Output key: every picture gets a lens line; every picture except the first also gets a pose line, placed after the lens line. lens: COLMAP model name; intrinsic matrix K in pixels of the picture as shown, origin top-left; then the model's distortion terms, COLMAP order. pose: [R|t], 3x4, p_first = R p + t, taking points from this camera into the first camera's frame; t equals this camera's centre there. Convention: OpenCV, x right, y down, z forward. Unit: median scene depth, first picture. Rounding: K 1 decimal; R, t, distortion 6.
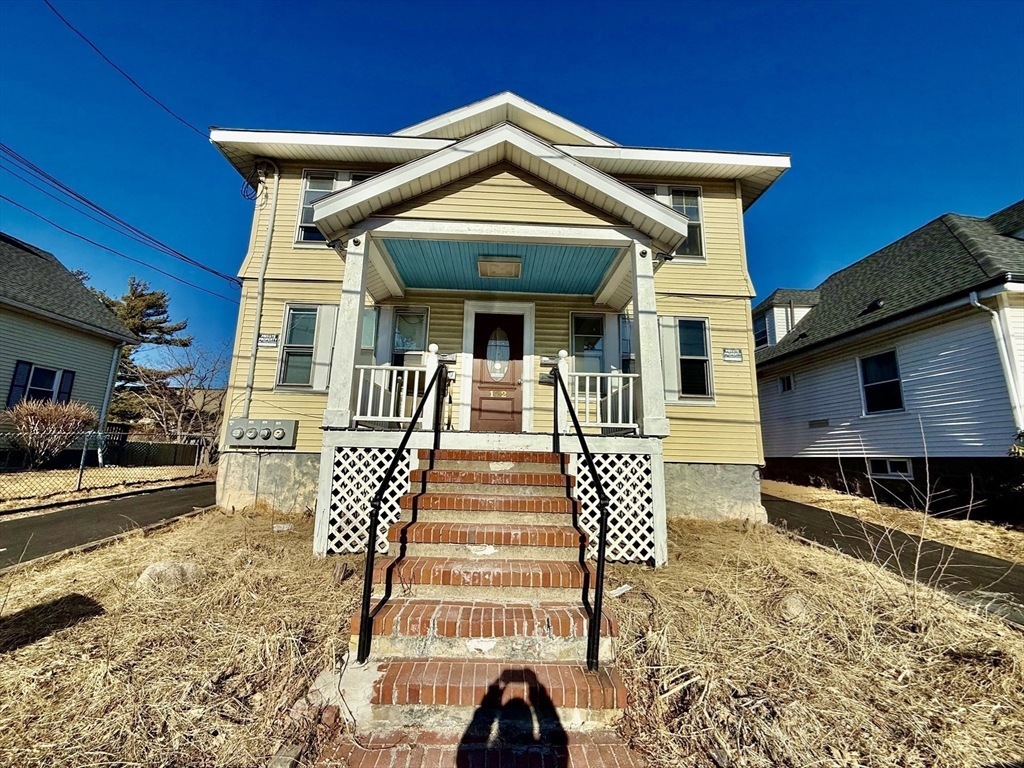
lens RADIAL K [[407.8, 0, 510.1], [0, 407.8, 383.1], [0, 0, 1]] dist [-0.001458, 0.000402]
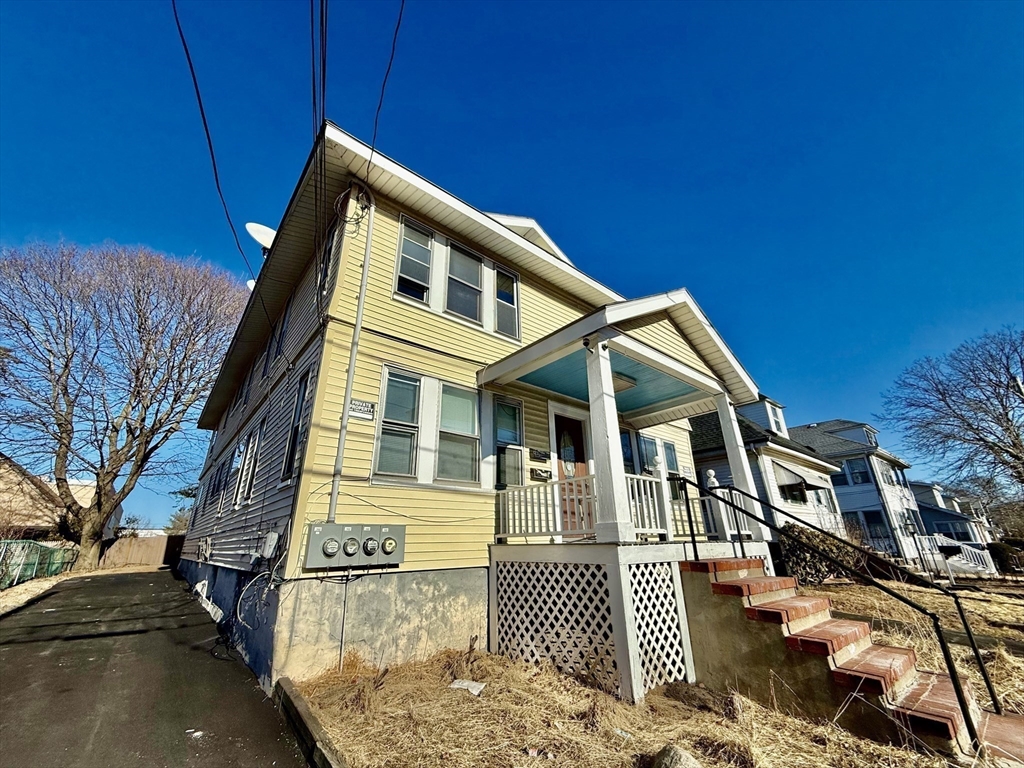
lens RADIAL K [[407.8, 0, 510.6], [0, 407.8, 384.2], [0, 0, 1]] dist [-0.001458, 0.000402]
pose [[0.784358, 0.194502, 0.589026, -0.857077], [-0.078915, 0.973142, -0.216256, -0.012749], [-0.615269, 0.123139, 0.778641, 0.273852]]
